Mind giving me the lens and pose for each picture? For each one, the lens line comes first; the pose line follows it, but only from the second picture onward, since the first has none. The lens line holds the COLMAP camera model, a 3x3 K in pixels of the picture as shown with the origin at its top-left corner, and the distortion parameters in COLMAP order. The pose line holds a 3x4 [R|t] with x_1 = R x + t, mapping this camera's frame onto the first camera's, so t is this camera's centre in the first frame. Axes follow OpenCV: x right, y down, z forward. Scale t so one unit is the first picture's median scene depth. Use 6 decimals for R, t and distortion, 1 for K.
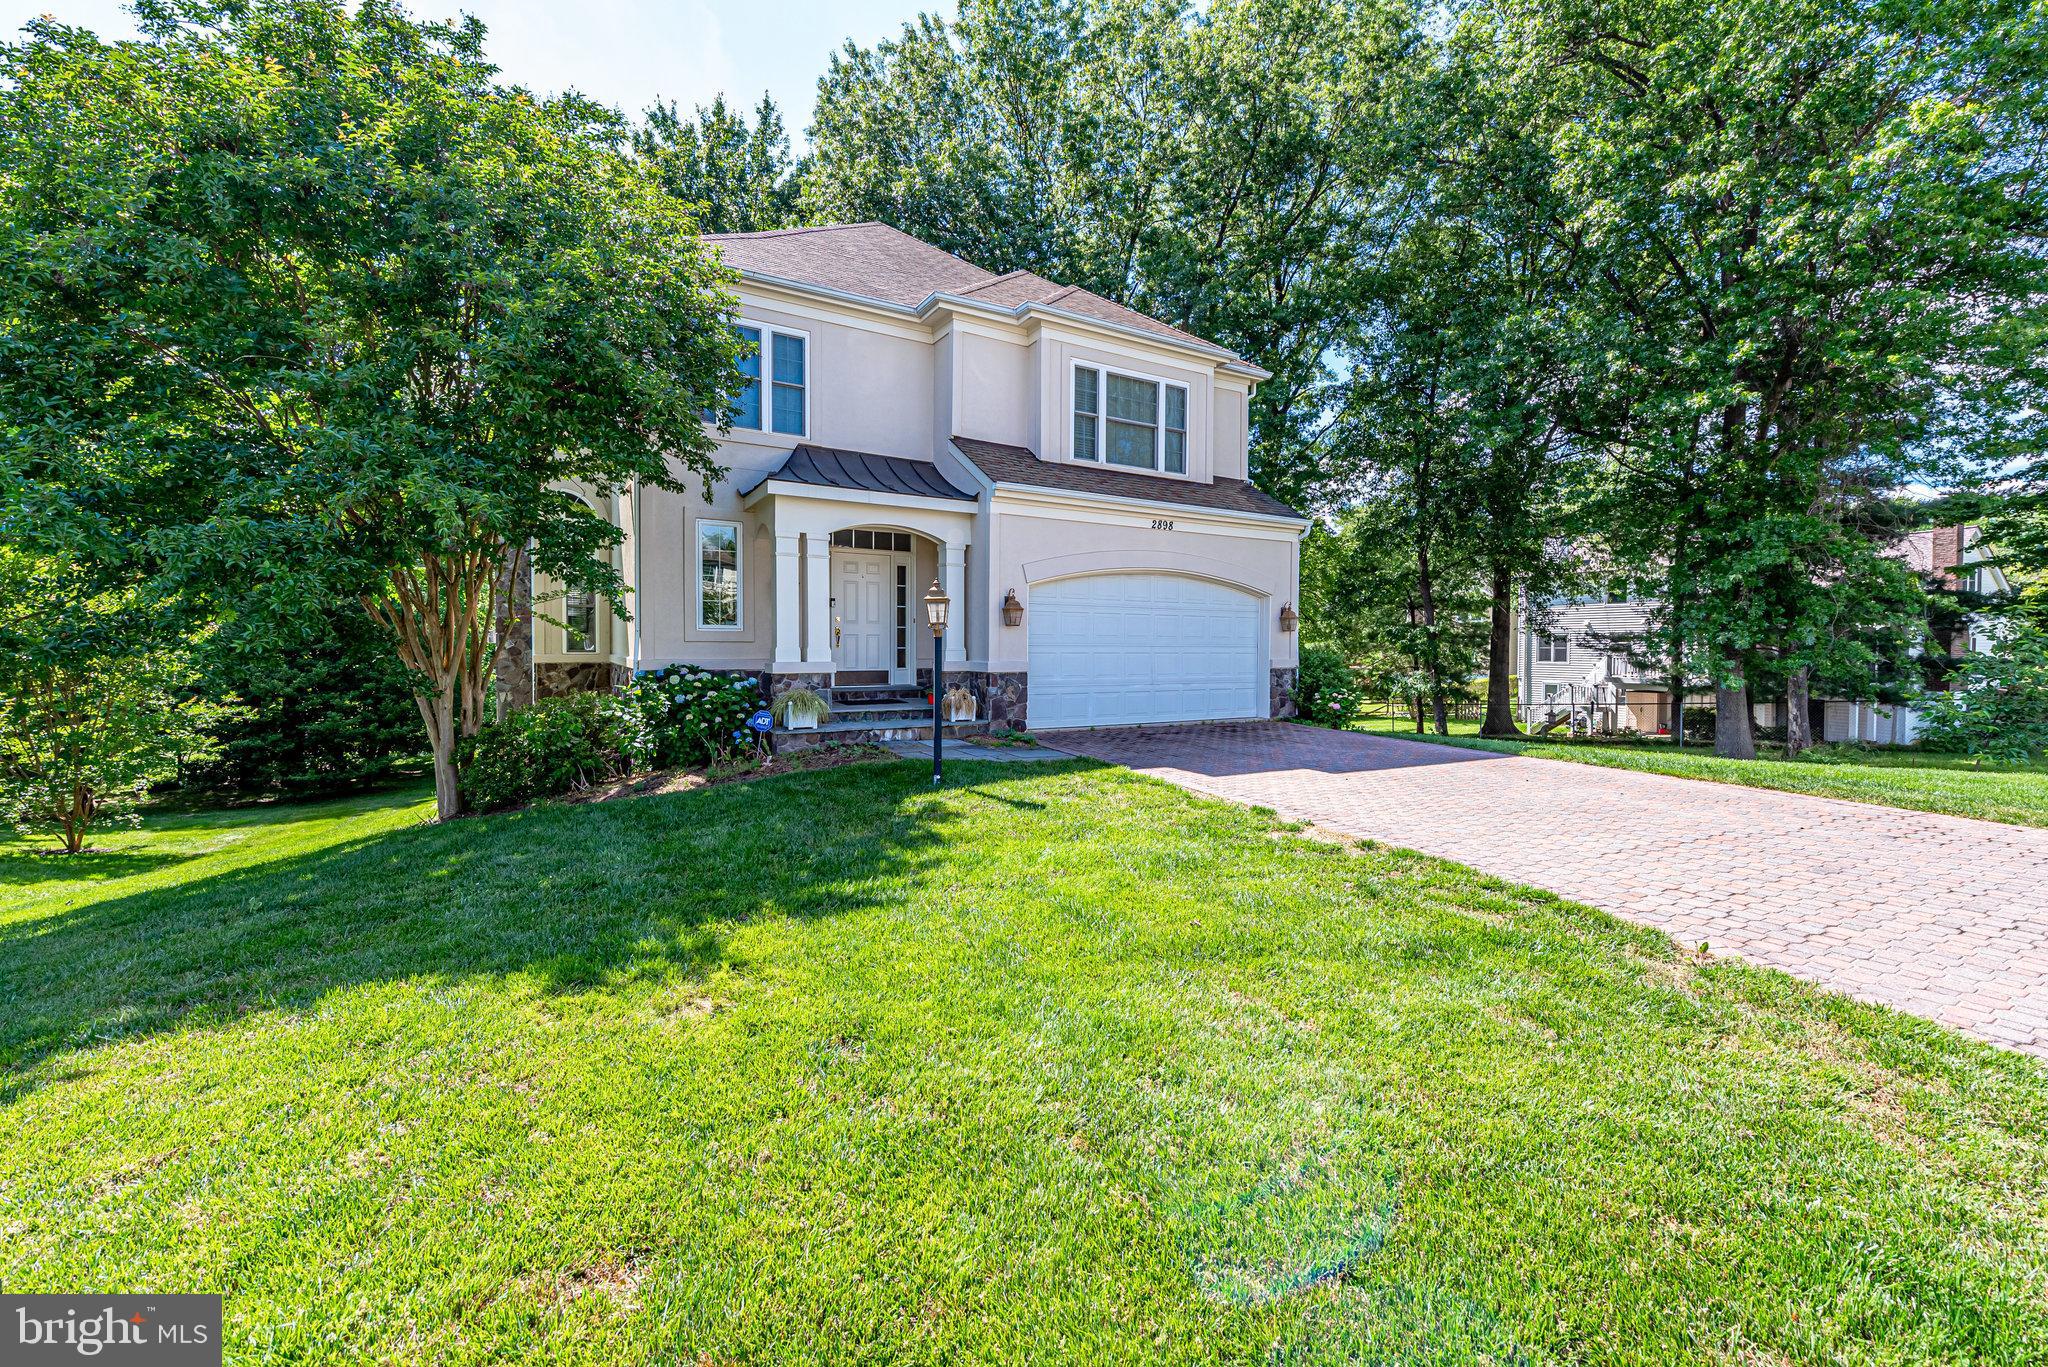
lens RADIAL K [[785.4, 0, 1034.5], [0, 785.4, 648.2], [0, 0, 1]] dist [0.001878, 0.000184]
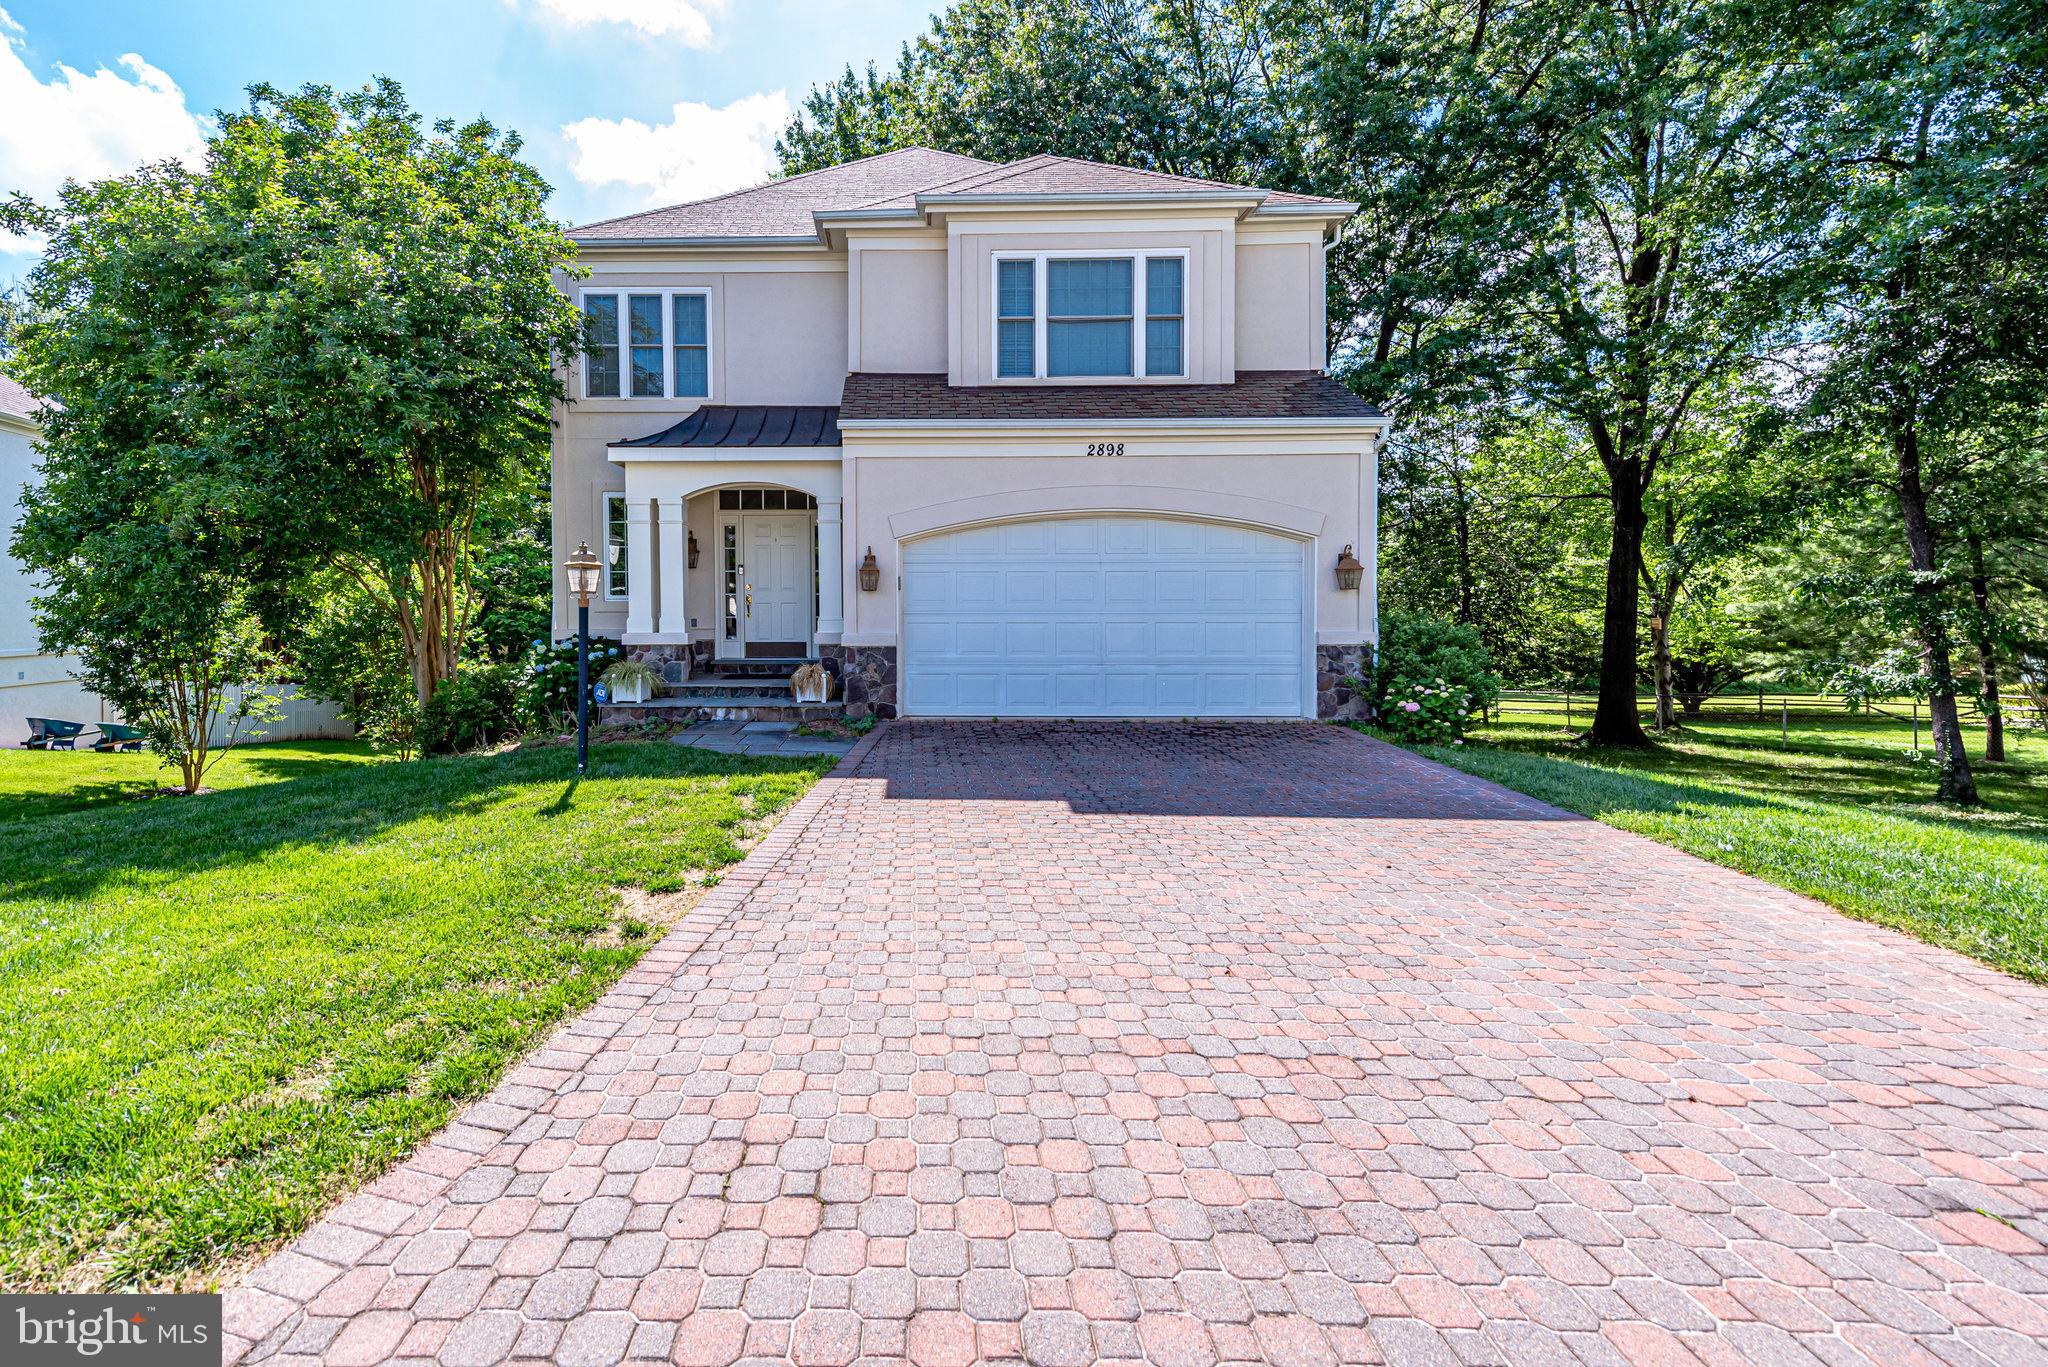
lens RADIAL K [[845.3, 0, 930.8], [0, 845.3, 611.3], [0, 0, 1]] dist [0.009166, 0.000016]
pose [[0.857570, -0.006879, -0.514322, 0.432020], [0.005084, 0.999975, -0.004898, -0.001733], [0.514343, 0.001586, 0.857583, 0.233719]]
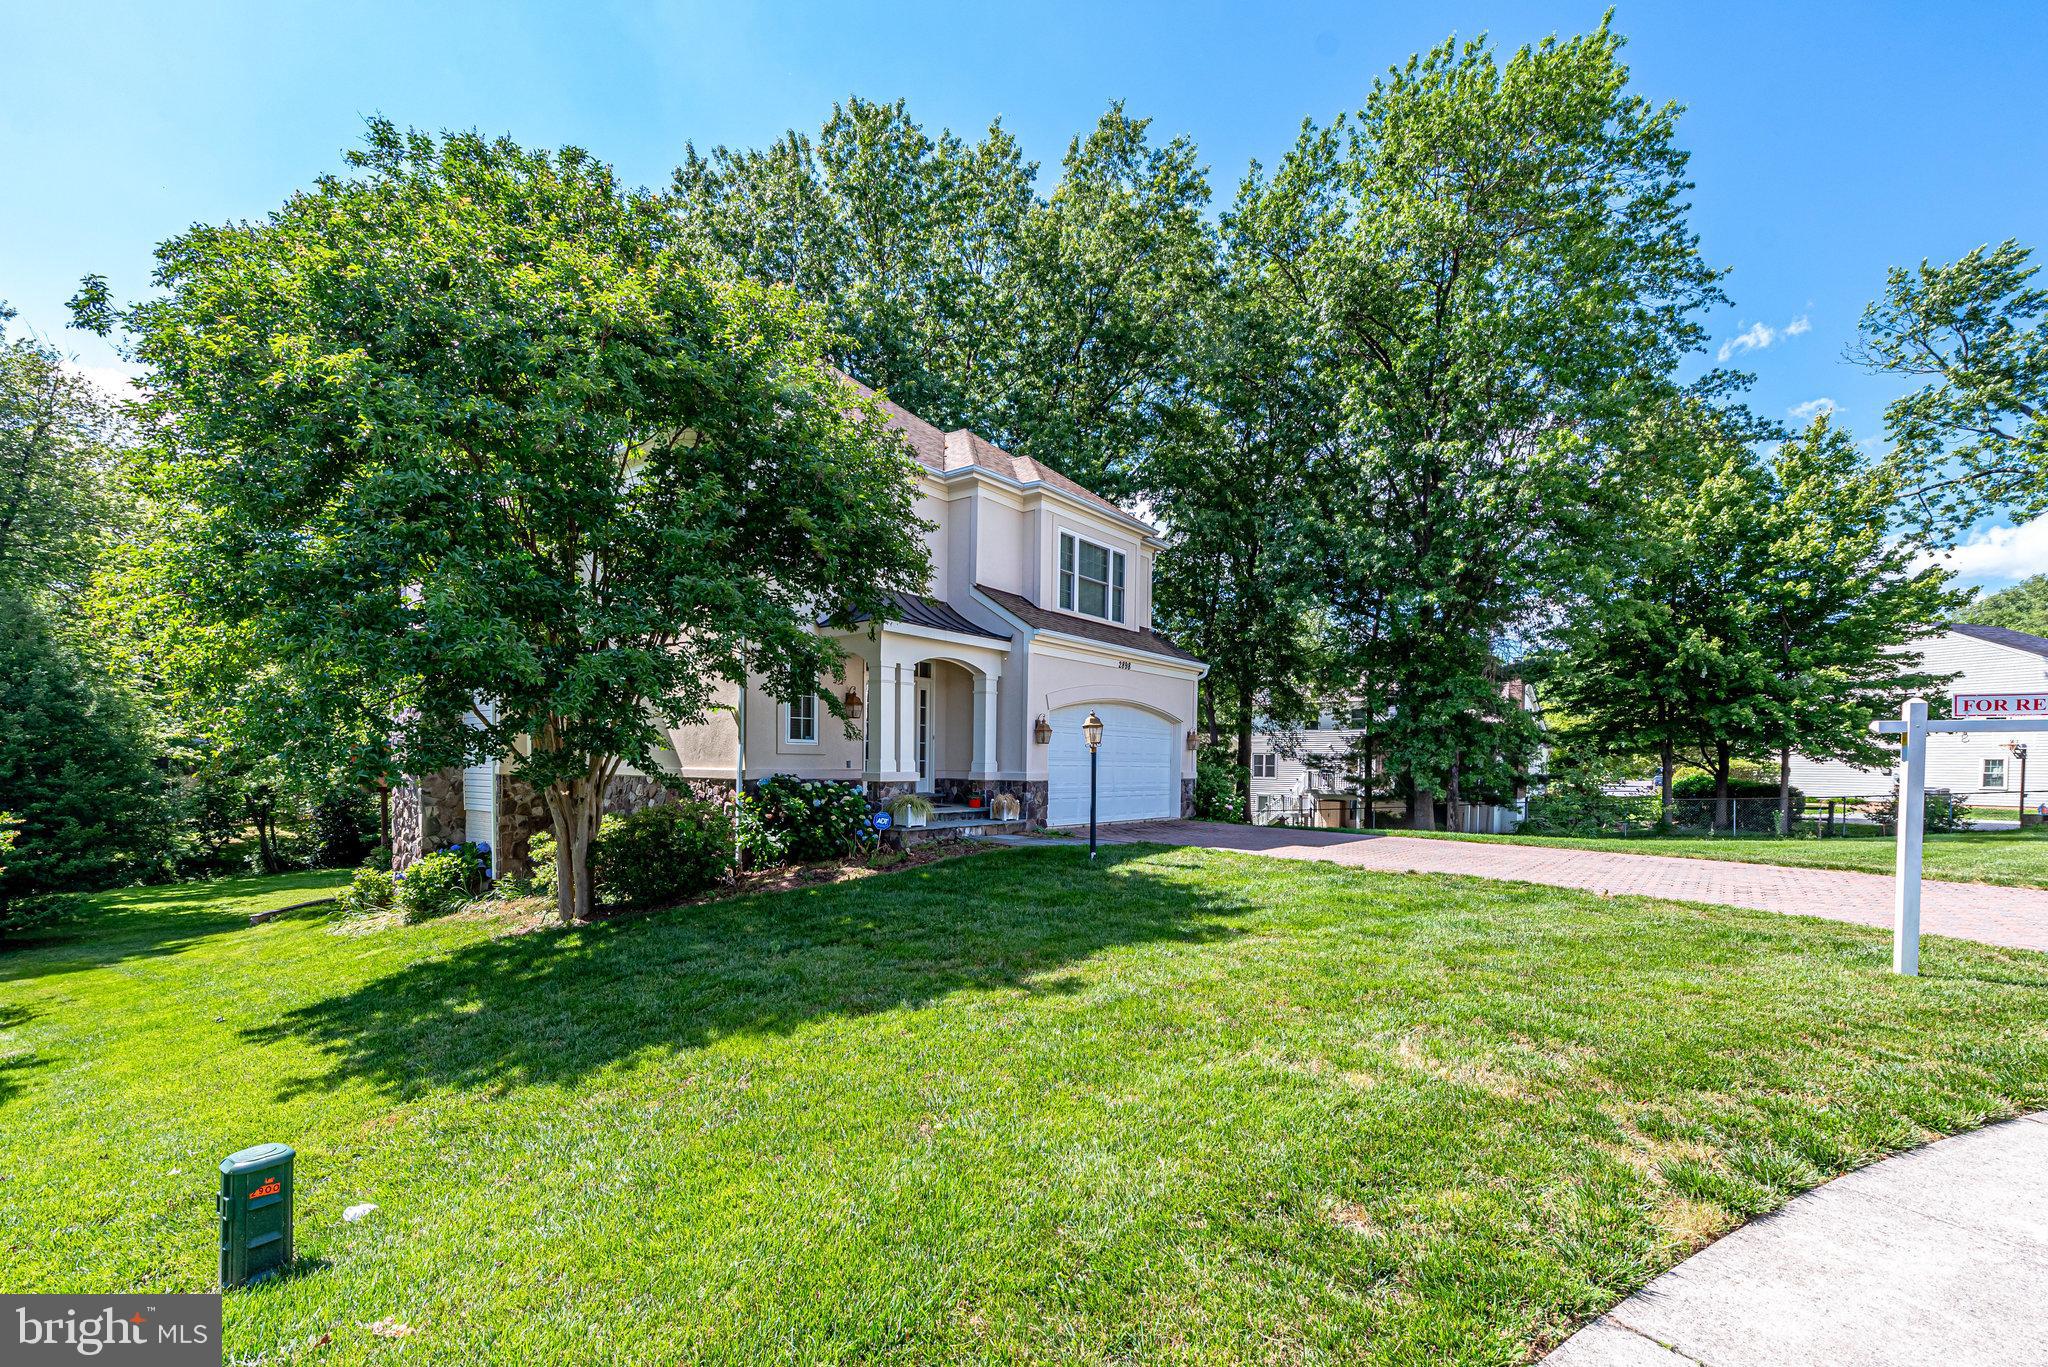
lens RADIAL K [[809.3, 0, 1022.2], [0, 809.3, 770.1], [0, 0, 1]] dist [0.000464, 0.000052]
pose [[0.940001, 0.004102, 0.341146, -0.439025], [-0.006650, 0.999958, 0.006300, 0.004903], [-0.341106, -0.008190, 0.939989, -0.174440]]
